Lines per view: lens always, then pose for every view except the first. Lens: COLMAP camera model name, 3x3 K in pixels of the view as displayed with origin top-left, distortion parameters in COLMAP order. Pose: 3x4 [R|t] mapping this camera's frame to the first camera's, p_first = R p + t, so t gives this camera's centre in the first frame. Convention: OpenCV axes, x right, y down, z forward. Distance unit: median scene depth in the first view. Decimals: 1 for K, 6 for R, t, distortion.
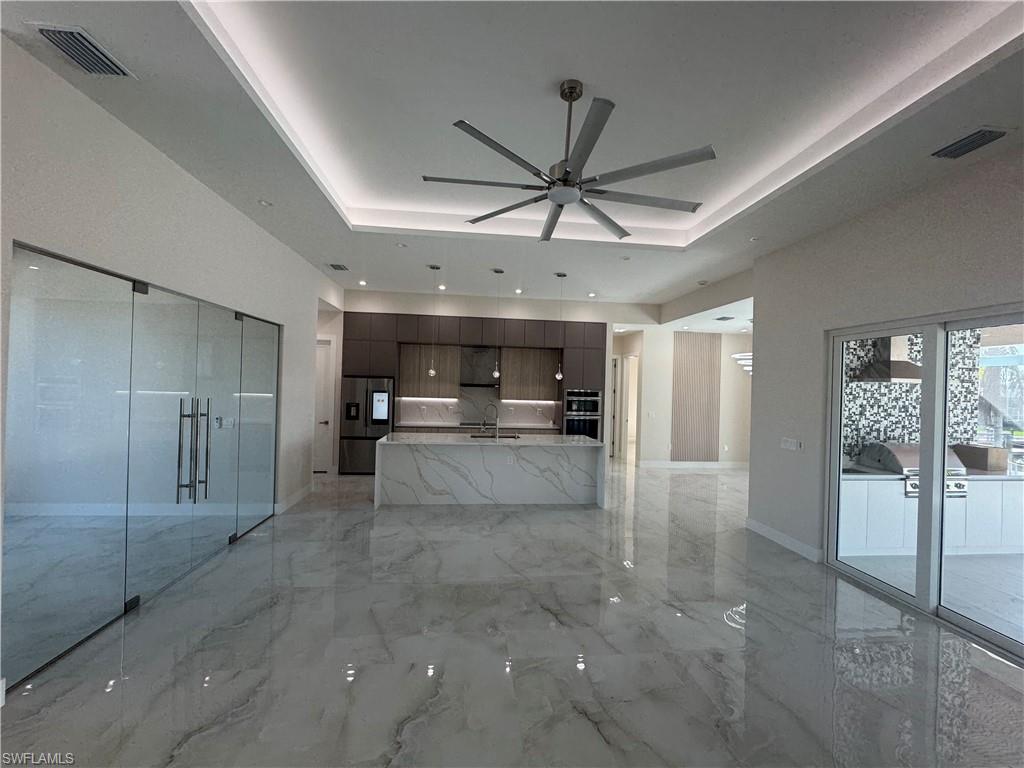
lens RADIAL K [[411.0, 0, 518.0], [0, 411.0, 385.3], [0, 0, 1]] dist [0.001585, 0.000058]
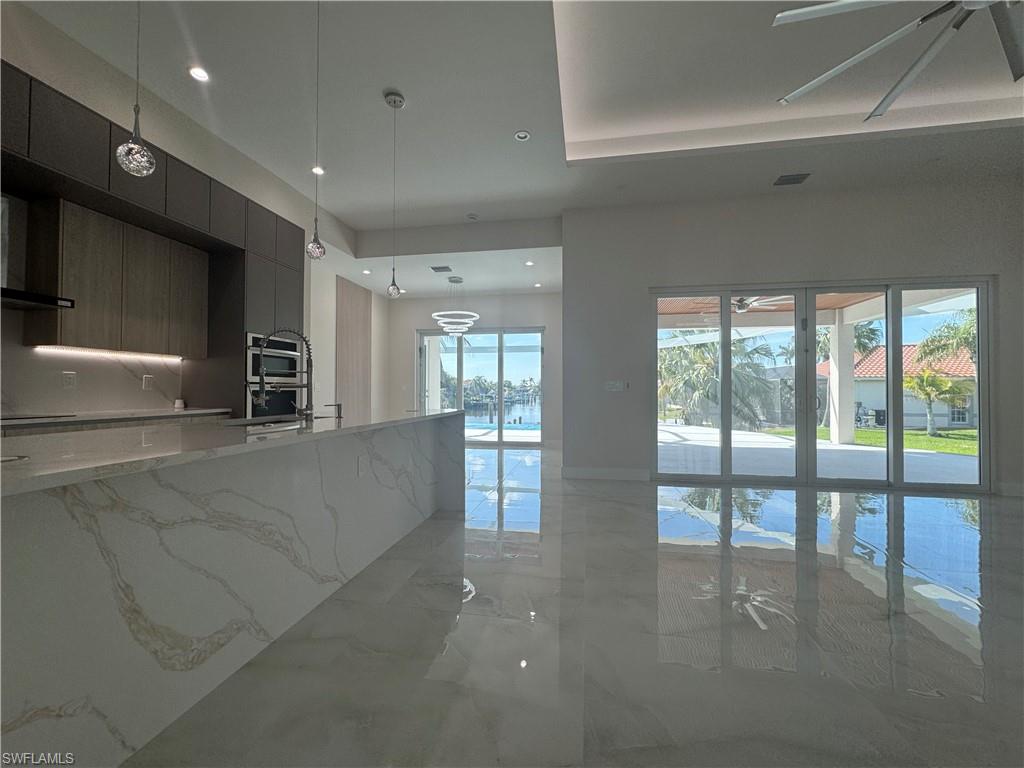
lens RADIAL K [[411.0, 0, 518.4], [0, 411.0, 383.5], [0, 0, 1]] dist [0.001585, 0.000058]
pose [[0.286354, -0.011773, 0.958051, -0.280412], [0.007317, 0.999922, 0.010101, 0.071418], [-0.958096, 0.004118, 0.286418, 0.545980]]
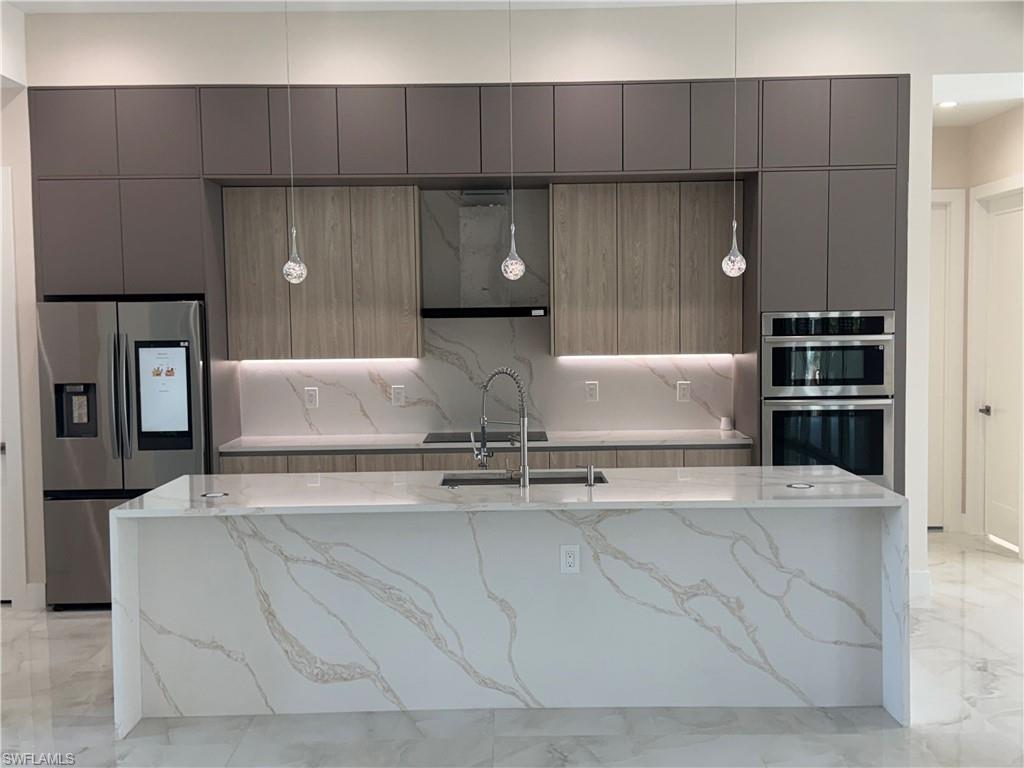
lens RADIAL K [[1207.1, 0, 513.9], [0, 1207.1, 386.6], [0, 0, 1]] dist [0.070475, 0.000000]
pose [[0.993015, -0.035053, -0.112660, 0.031362], [0.041477, 0.997614, 0.055196, 0.008073], [0.110456, -0.059483, 0.992099, 0.113739]]
